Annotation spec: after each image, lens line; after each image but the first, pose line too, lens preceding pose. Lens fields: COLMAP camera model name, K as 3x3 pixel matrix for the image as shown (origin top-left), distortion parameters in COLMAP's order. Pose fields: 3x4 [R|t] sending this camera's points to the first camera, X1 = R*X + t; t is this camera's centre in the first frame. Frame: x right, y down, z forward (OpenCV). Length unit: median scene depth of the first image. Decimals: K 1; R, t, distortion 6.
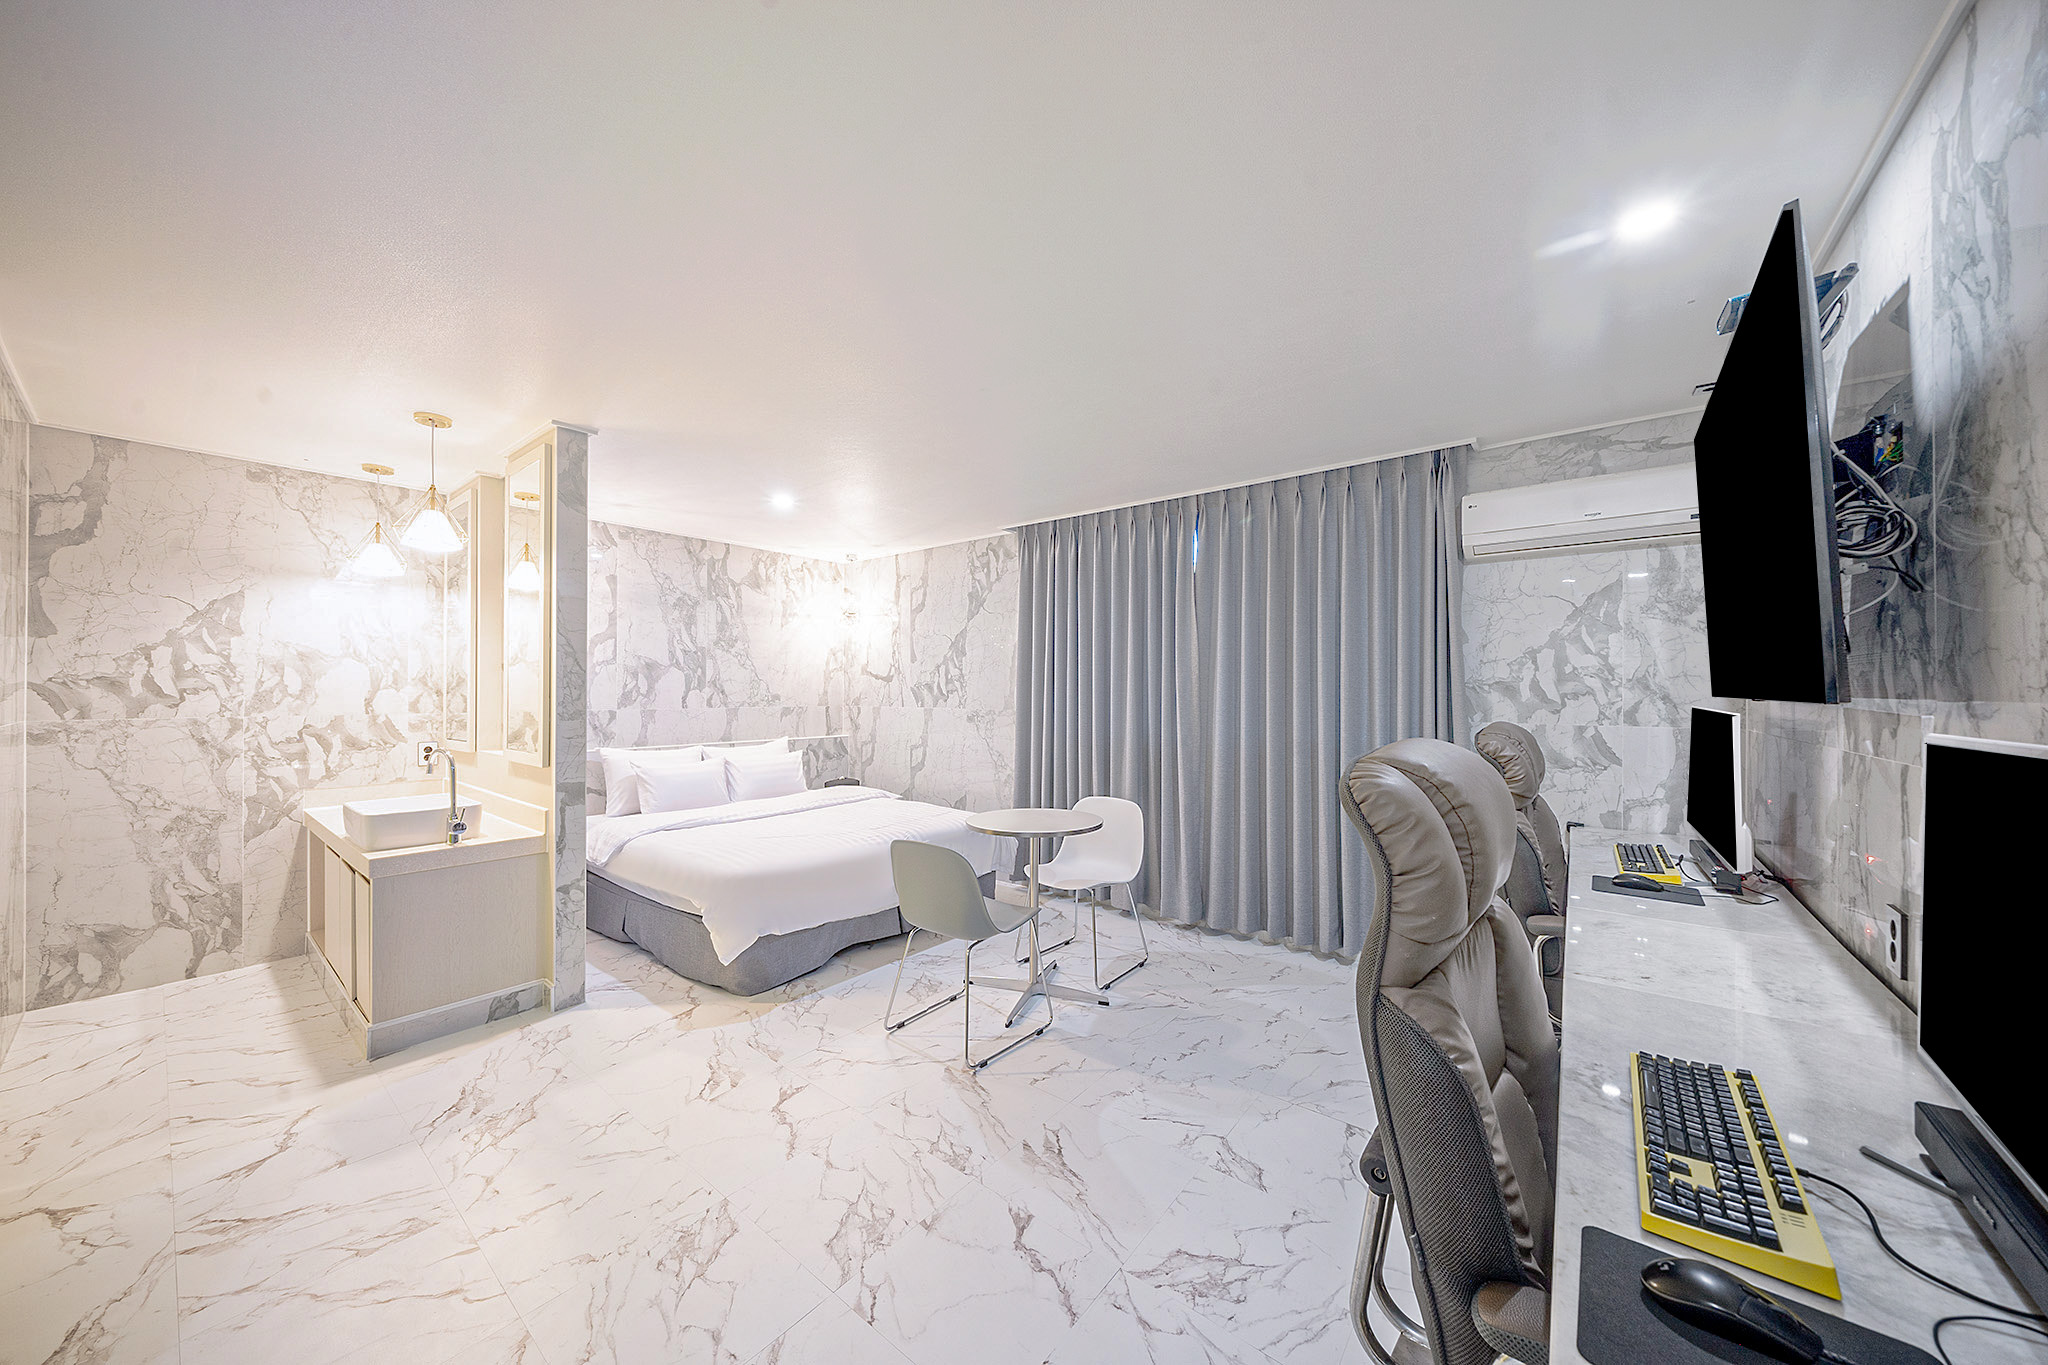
lens RADIAL K [[703.2, 0, 1023.1], [0, 703.2, 685.5], [0, 0, 1]] dist [-0.006244, -0.000004]
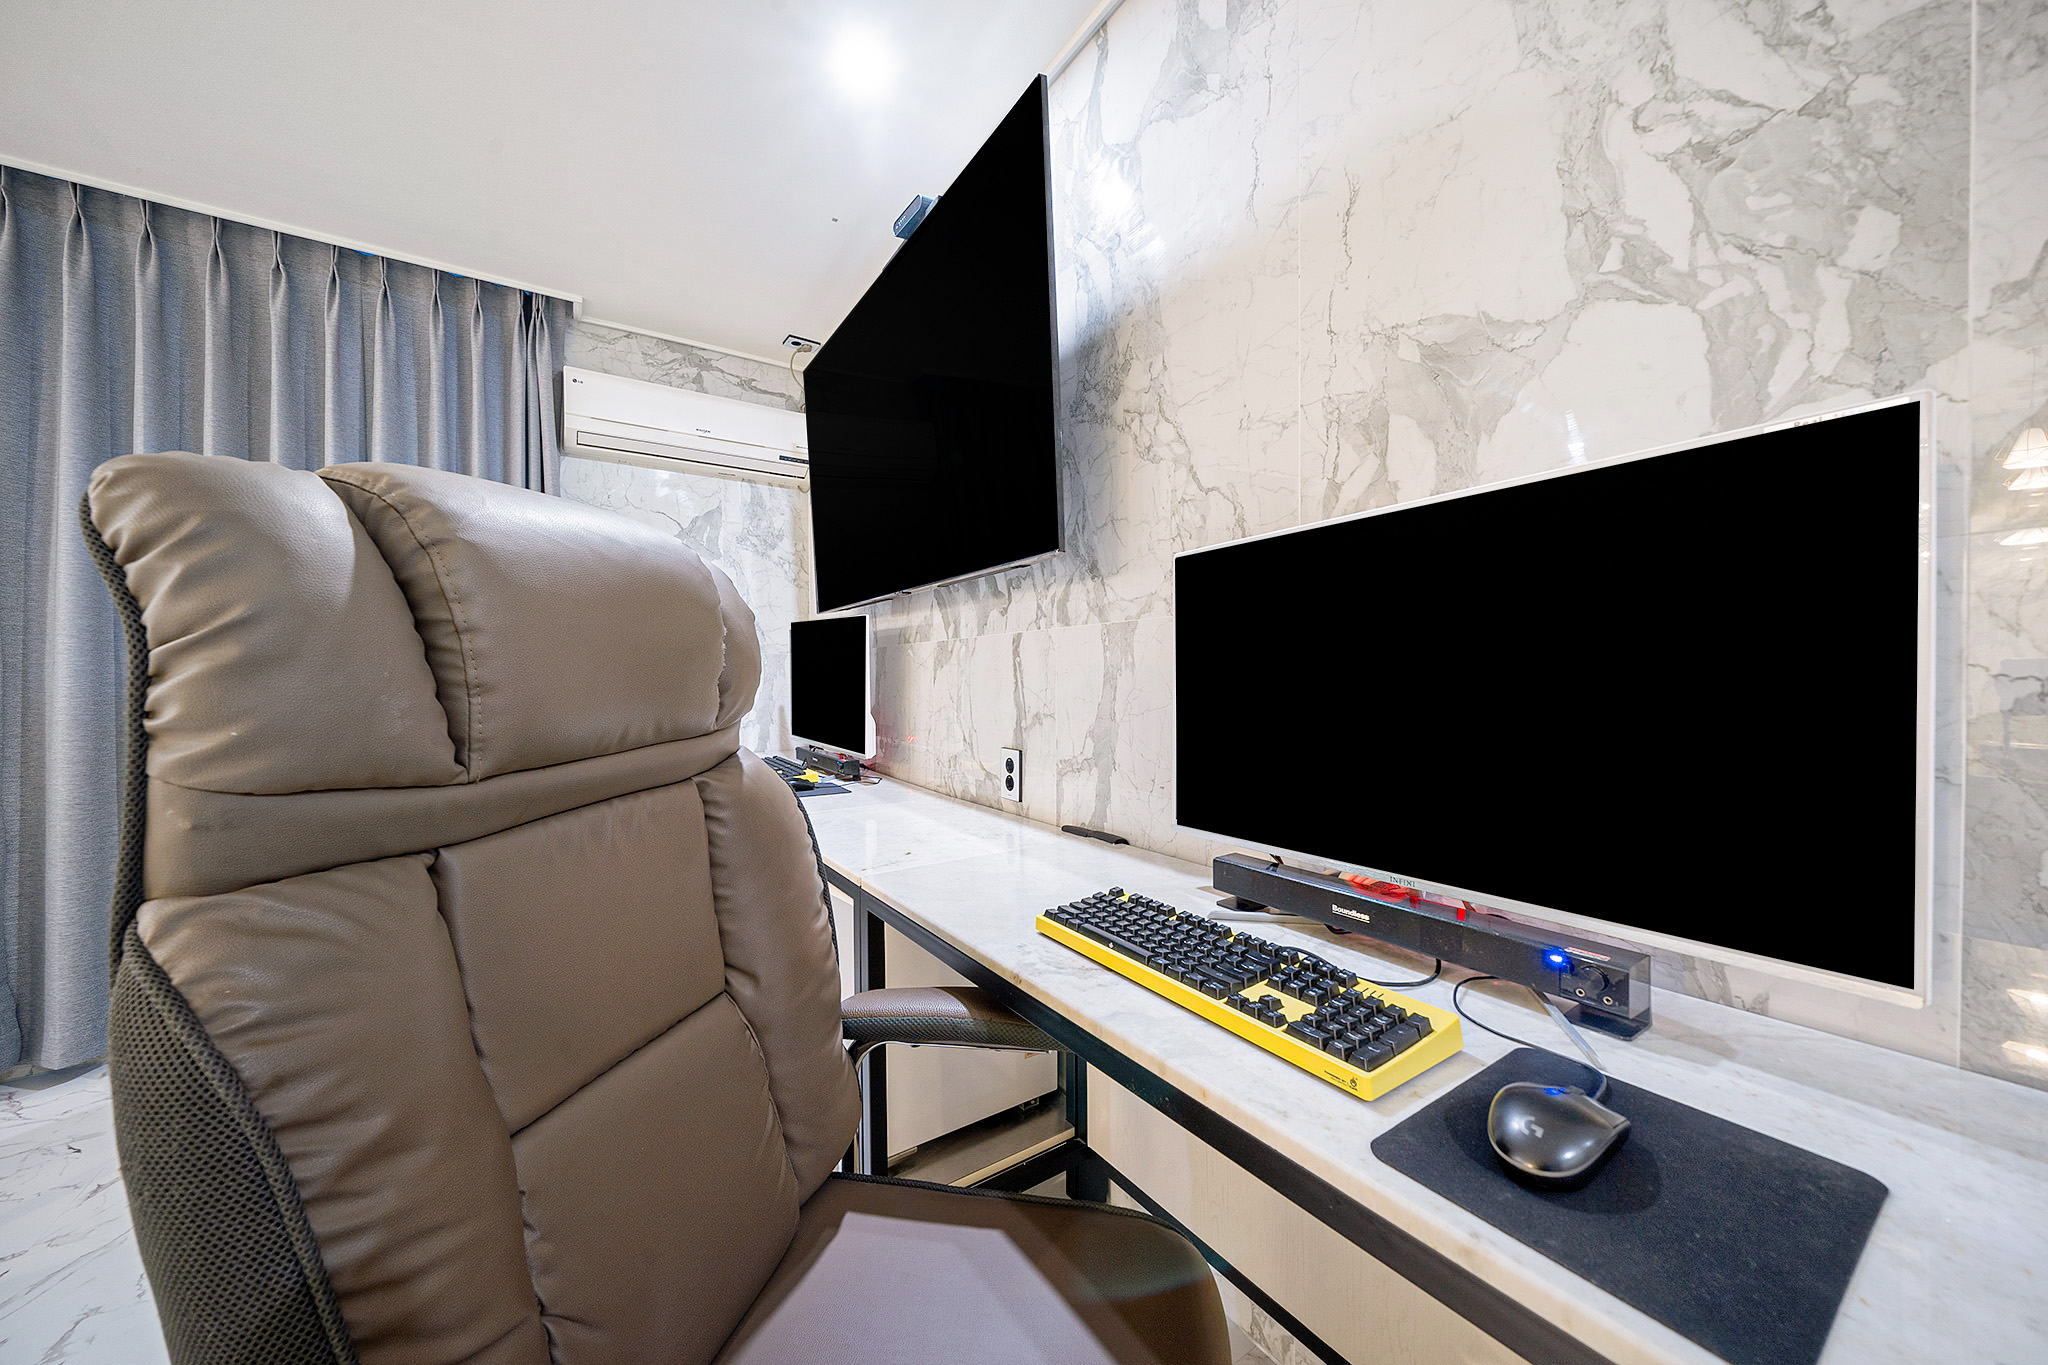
lens RADIAL K [[703.2, 0, 1023.1], [0, 703.2, 685.5], [0, 0, 1]] dist [-0.006244, -0.000004]
pose [[0.309766, -0.013638, 0.950715, 0.019687], [-0.005396, 0.999856, 0.016101, 0.059844], [-0.950798, -0.010117, 0.309648, 0.190901]]
